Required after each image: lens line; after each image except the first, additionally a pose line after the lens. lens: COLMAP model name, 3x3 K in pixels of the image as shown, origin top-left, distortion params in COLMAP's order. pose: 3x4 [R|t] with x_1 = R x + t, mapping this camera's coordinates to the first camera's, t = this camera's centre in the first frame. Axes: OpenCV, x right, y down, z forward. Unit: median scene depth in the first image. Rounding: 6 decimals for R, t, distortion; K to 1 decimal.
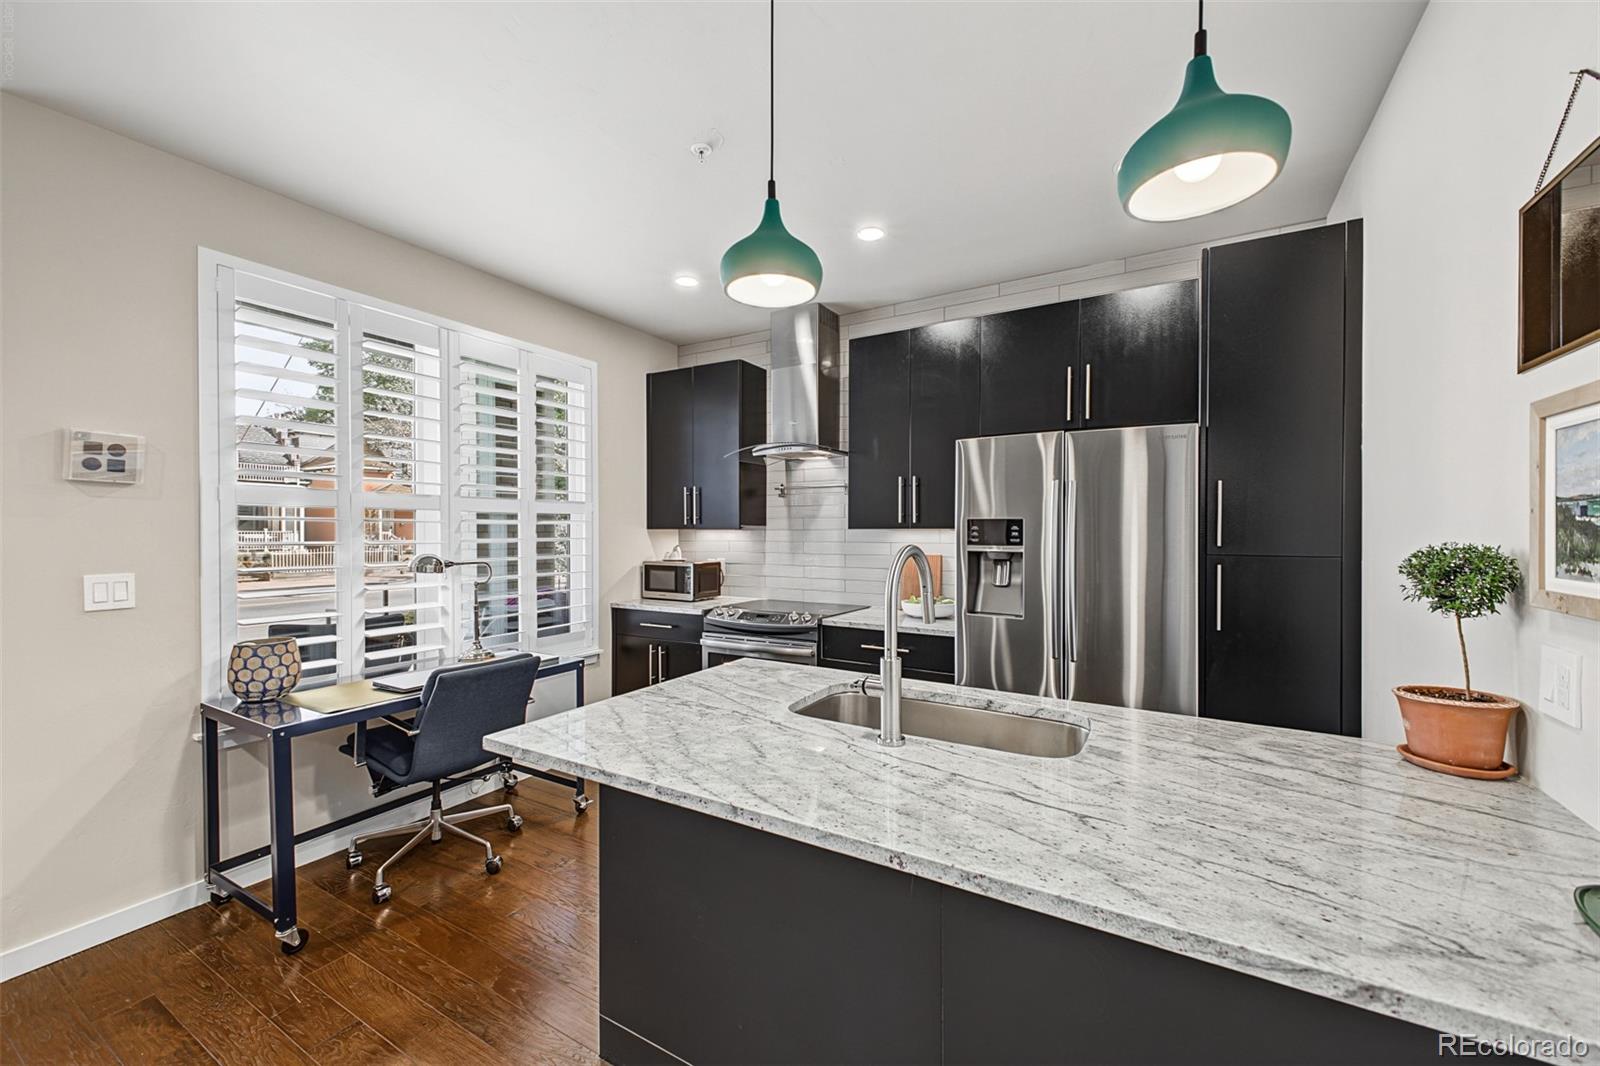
lens RADIAL K [[630.7, 0, 805.7], [0, 630.7, 528.4], [0, 0, 1]] dist [0.016014, -0.002477]
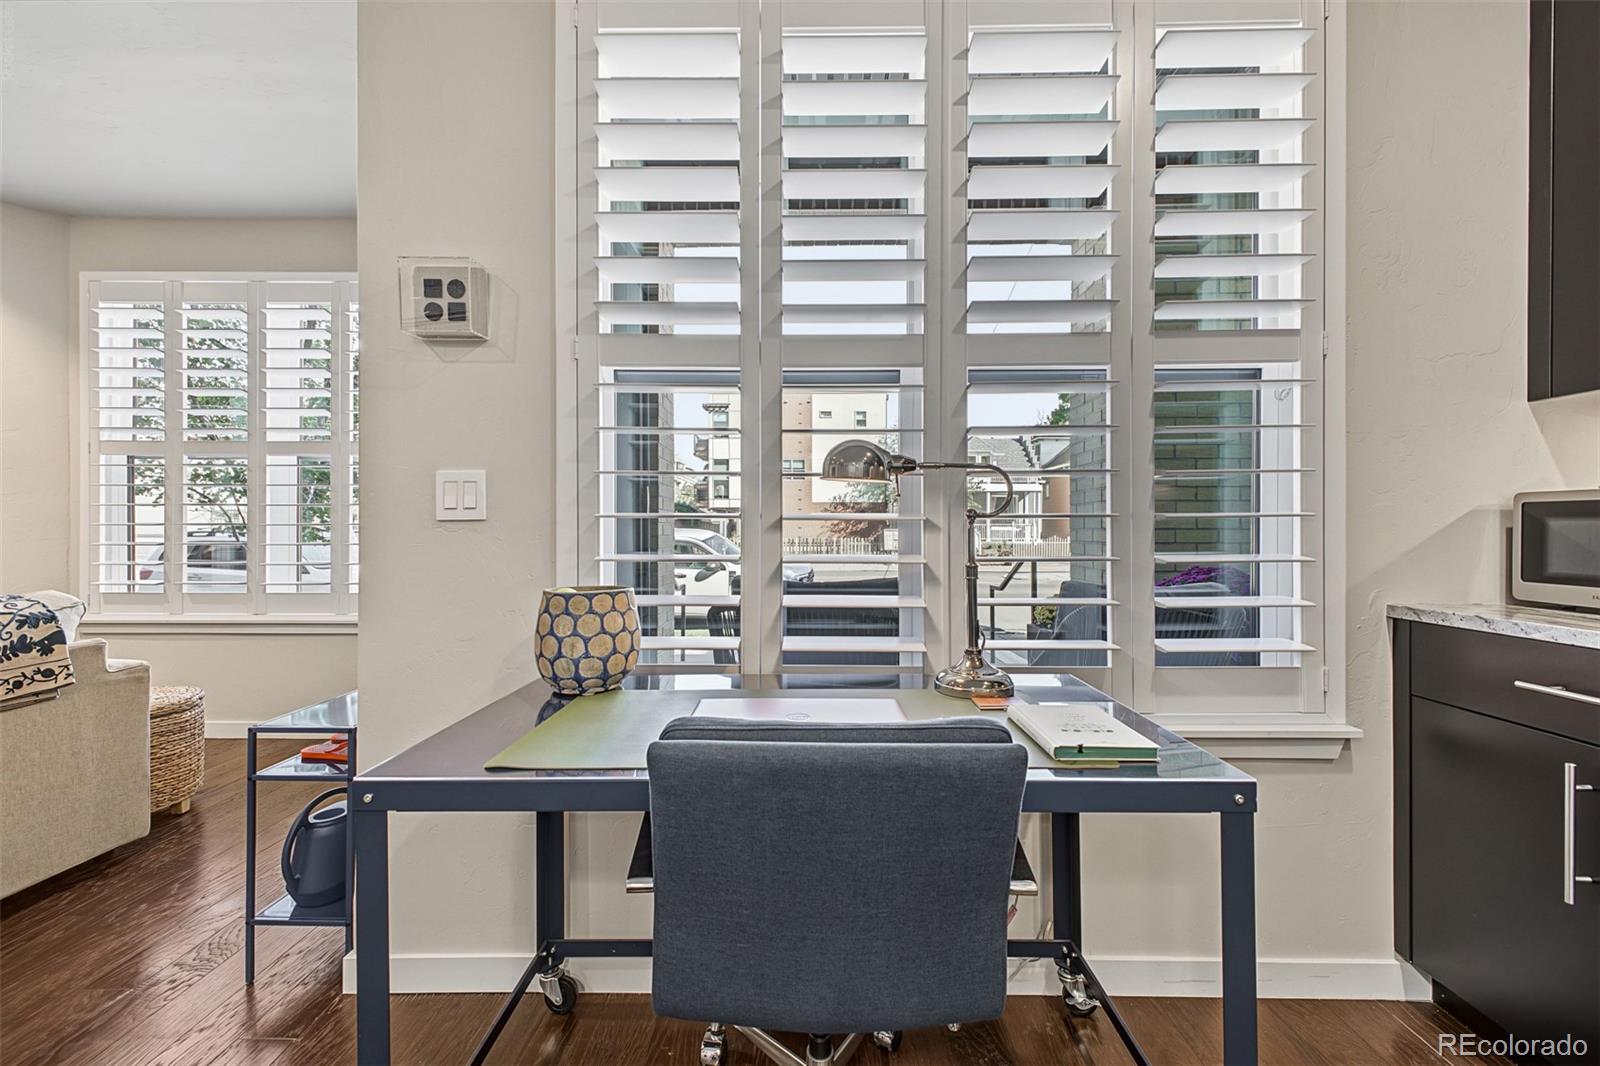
lens RADIAL K [[630.7, 0, 798.7], [0, 630.7, 531.4], [0, 0, 1]] dist [0.016014, -0.002477]
pose [[0.502800, -0.005796, -0.864383, -0.236981], [0.000333, 0.999979, -0.006512, 0.114074], [0.864403, 0.002987, 0.502792, 0.771807]]
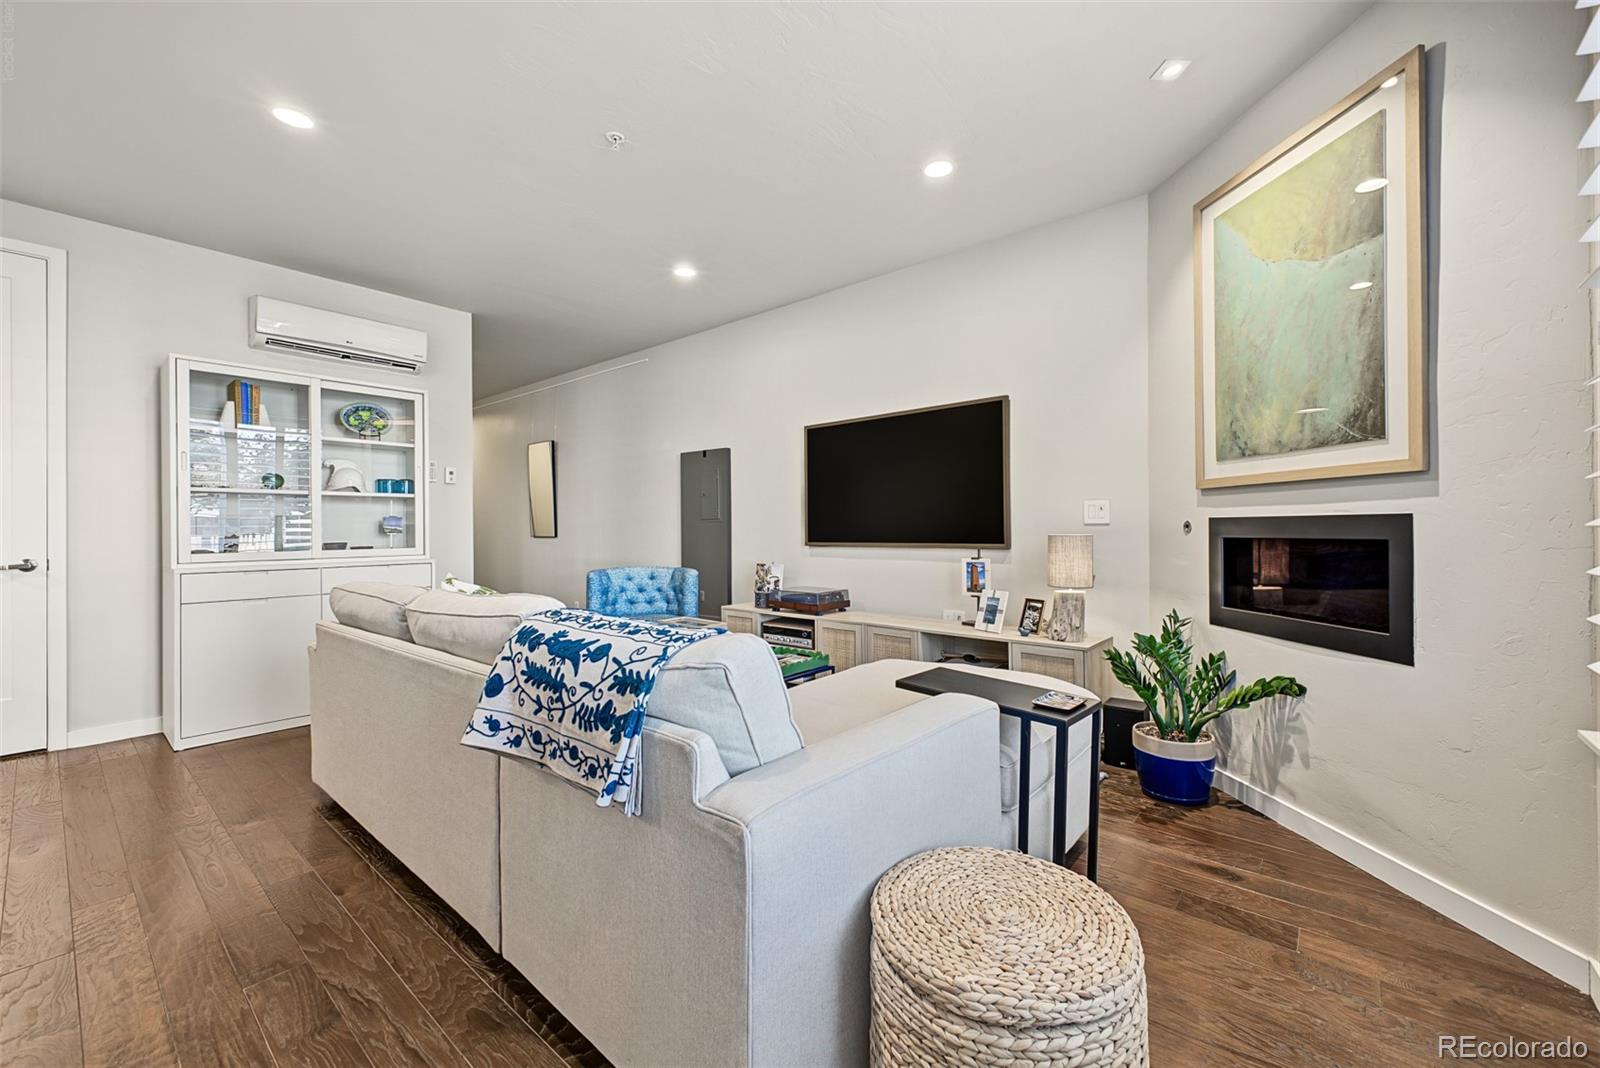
lens RADIAL K [[630.7, 0, 818.8], [0, 630.7, 530.8], [0, 0, 1]] dist [0.016014, -0.002477]
pose [[-0.986679, 0.004974, 0.162603, -1.441573], [0.005460, 0.999982, 0.002544, 0.102149], [-0.162587, 0.003398, -0.986688, 0.811511]]
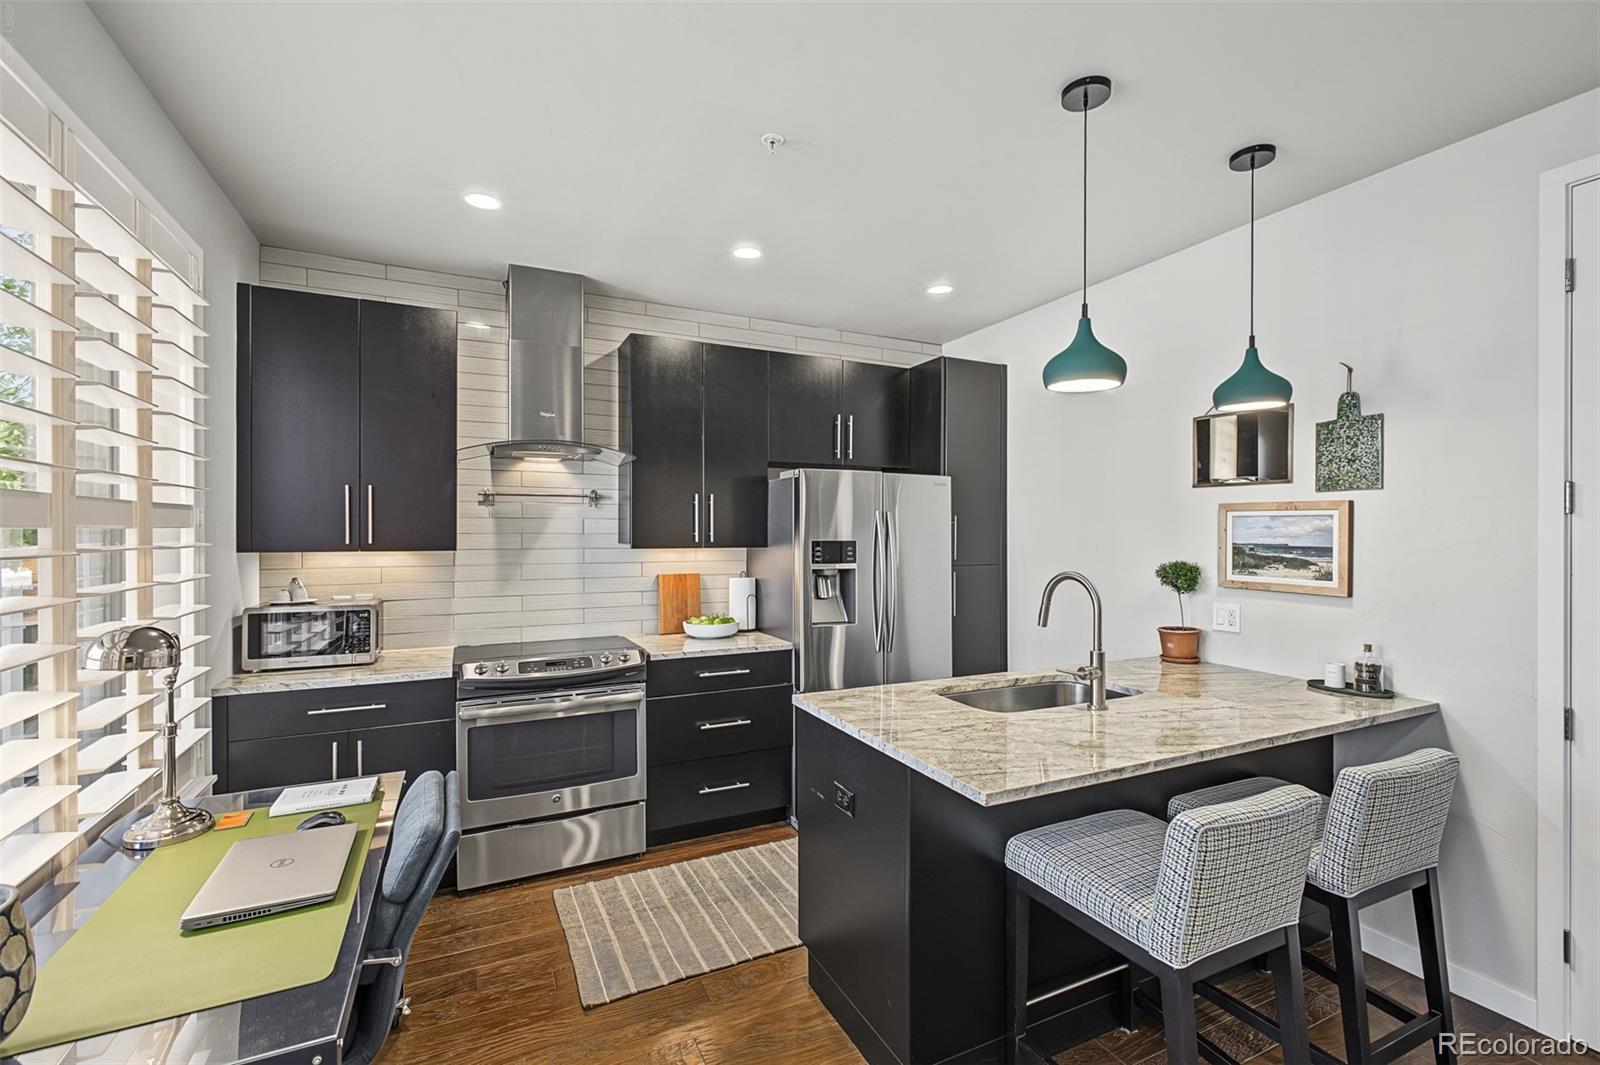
lens RADIAL K [[703.2, 0, 809.5], [0, 703.2, 528.6], [0, 0, 1]] dist [0.012401, -0.000246]
pose [[0.550111, 0.003520, 0.835084, -0.789891], [-0.004955, 0.999987, -0.000951, -0.035701], [-0.835077, -0.003614, 0.550122, 0.327196]]
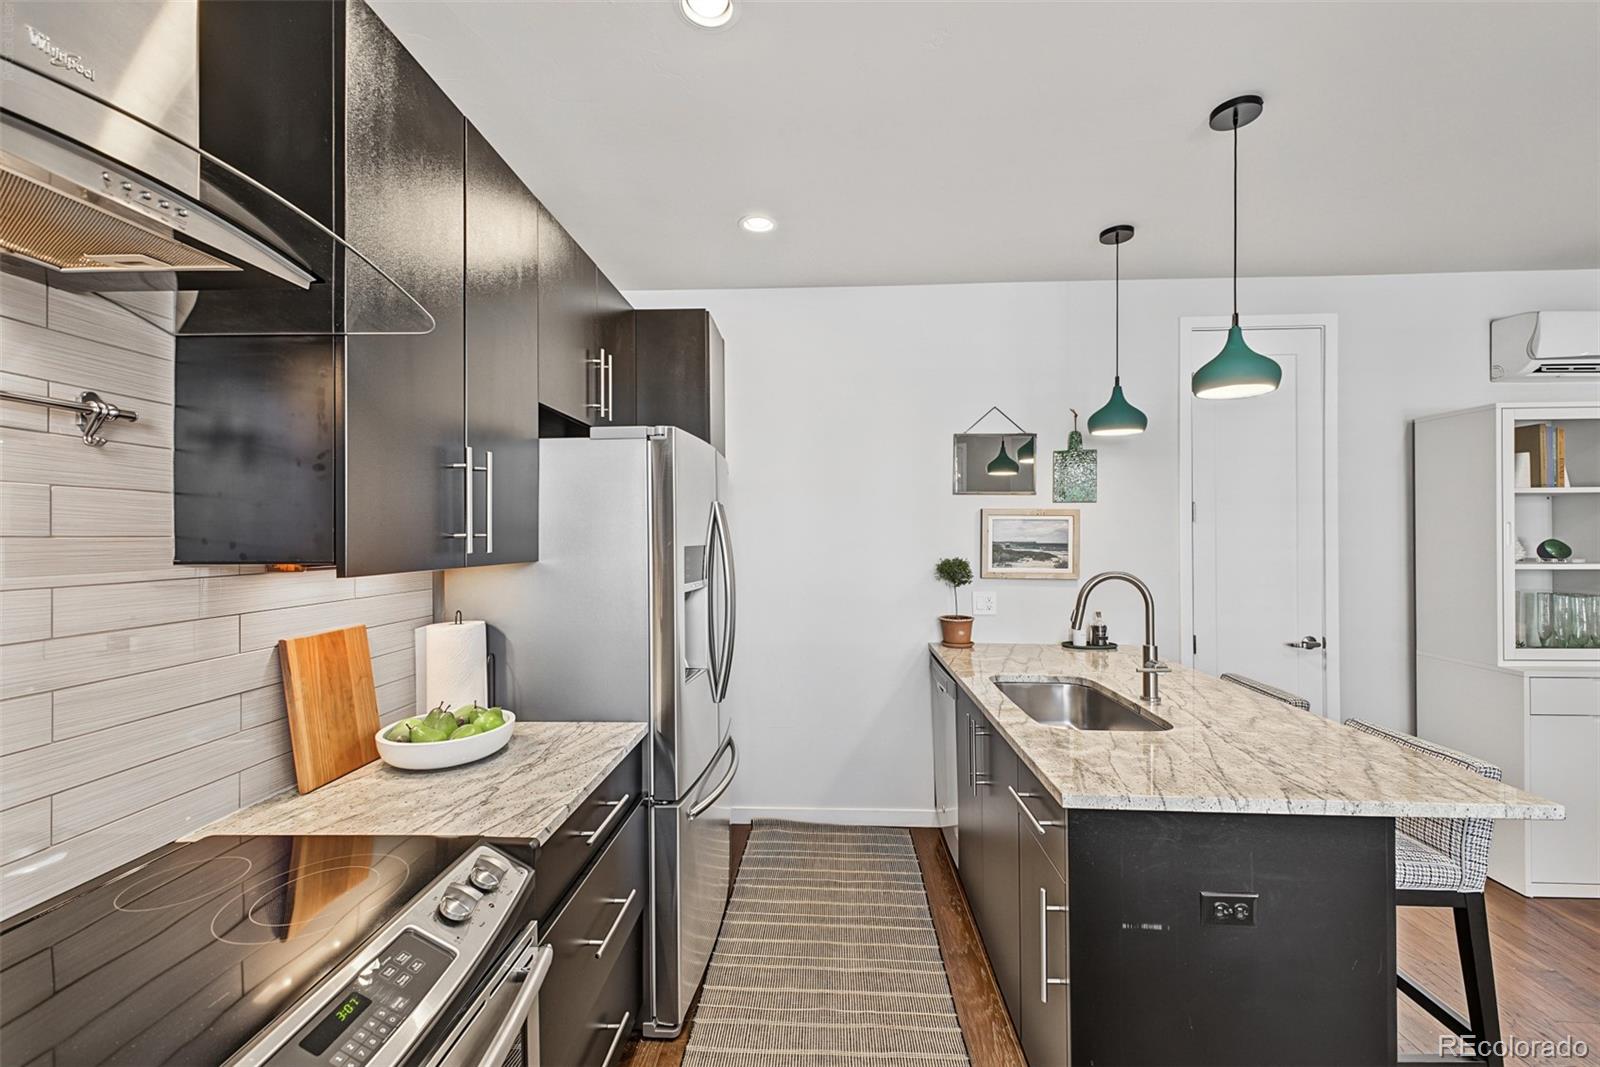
lens RADIAL K [[630.7, 0, 807.2], [0, 630.7, 533.7], [0, 0, 1]] dist [0.016014, -0.002477]
pose [[-0.470282, 0.000857, 0.882516, -0.412911], [-0.004020, 0.999987, -0.003113, -0.027591], [-0.882507, -0.005012, -0.470272, 1.219584]]
